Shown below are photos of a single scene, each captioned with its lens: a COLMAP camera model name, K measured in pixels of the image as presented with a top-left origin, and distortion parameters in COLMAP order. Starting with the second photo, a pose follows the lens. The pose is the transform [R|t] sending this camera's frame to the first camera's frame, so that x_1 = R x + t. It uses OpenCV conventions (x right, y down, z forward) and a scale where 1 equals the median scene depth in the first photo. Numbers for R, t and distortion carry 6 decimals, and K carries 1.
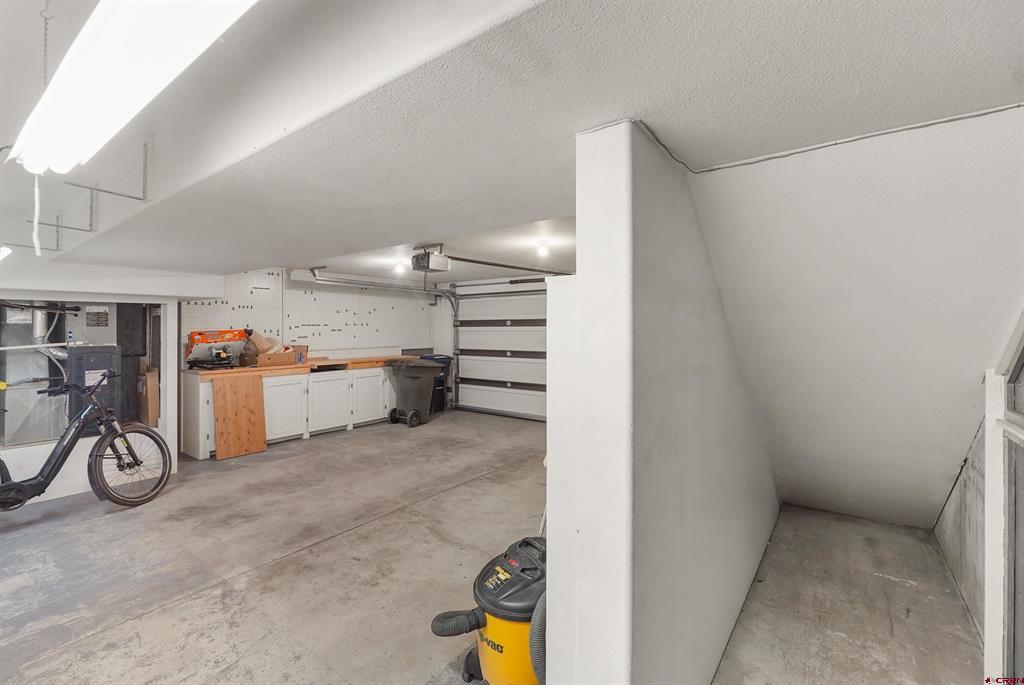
lens RADIAL K [[446.3, 0, 511.8], [0, 446.3, 327.3], [0, 0, 1]] dist [-0.013424, 0.000738]
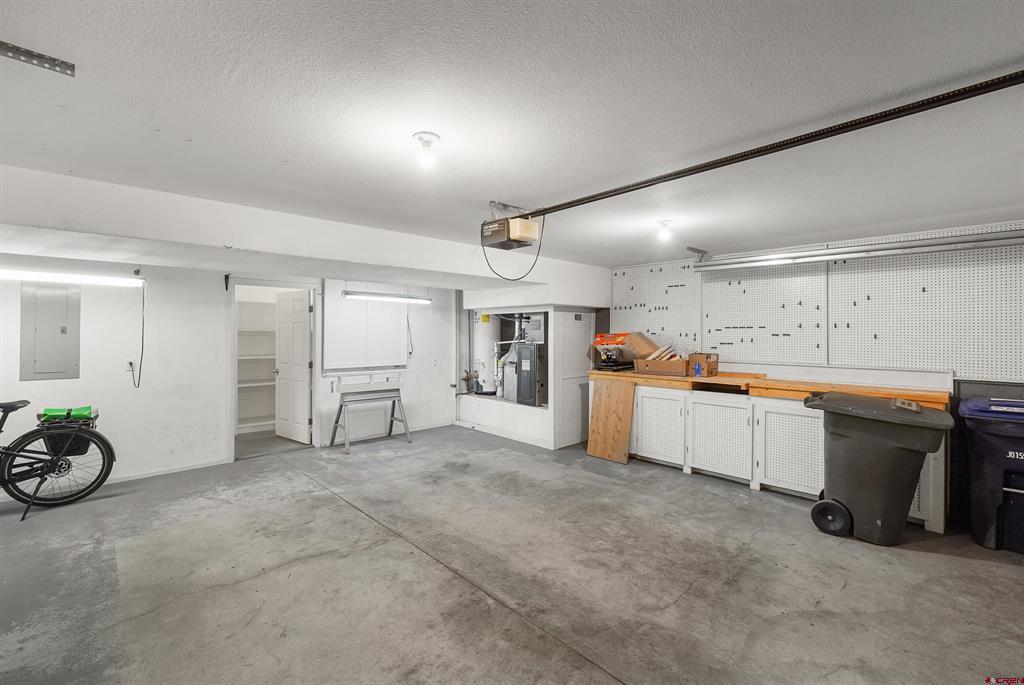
lens RADIAL K [[446.3, 0, 511.8], [0, 446.3, 327.3], [0, 0, 1]] dist [-0.013424, 0.000738]
pose [[-0.163099, -0.006998, -0.986585, 0.521138], [-0.001271, 0.999976, -0.006883, 0.000497], [0.986609, 0.000131, -0.163104, 1.206625]]
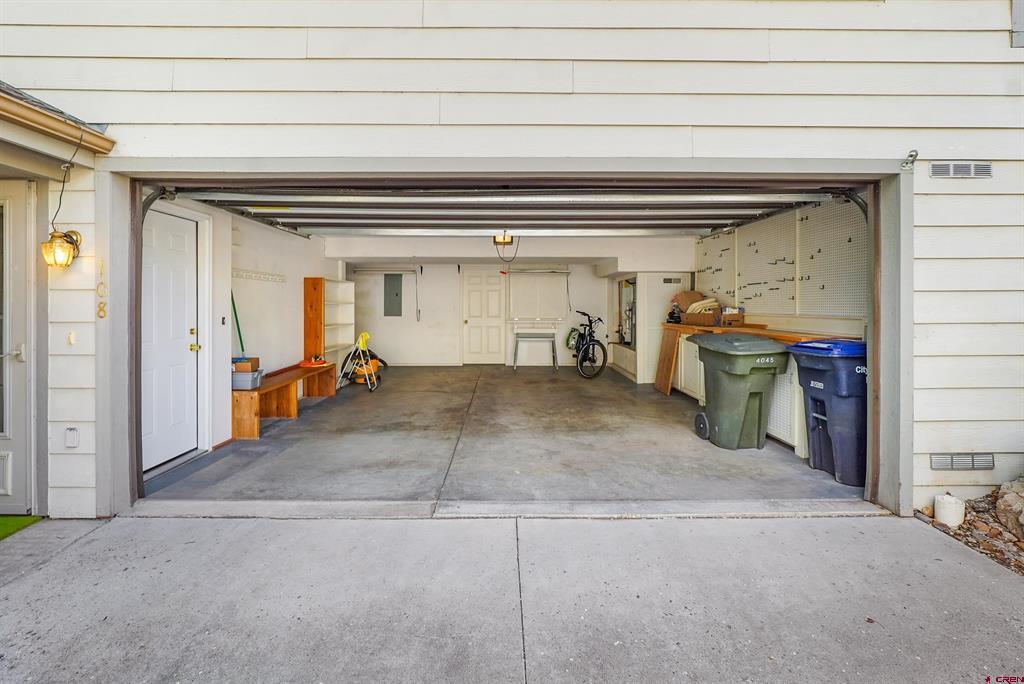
lens RADIAL K [[442.7, 0, 505.1], [0, 442.7, 304.6], [0, 0, 1]] dist [-0.001491, 0.000478]
pose [[-0.796572, 0.000613, -0.604543, 0.642106], [0.000378, 1.000000, 0.000515, 0.051992], [0.604543, 0.000182, -0.796572, 2.193408]]
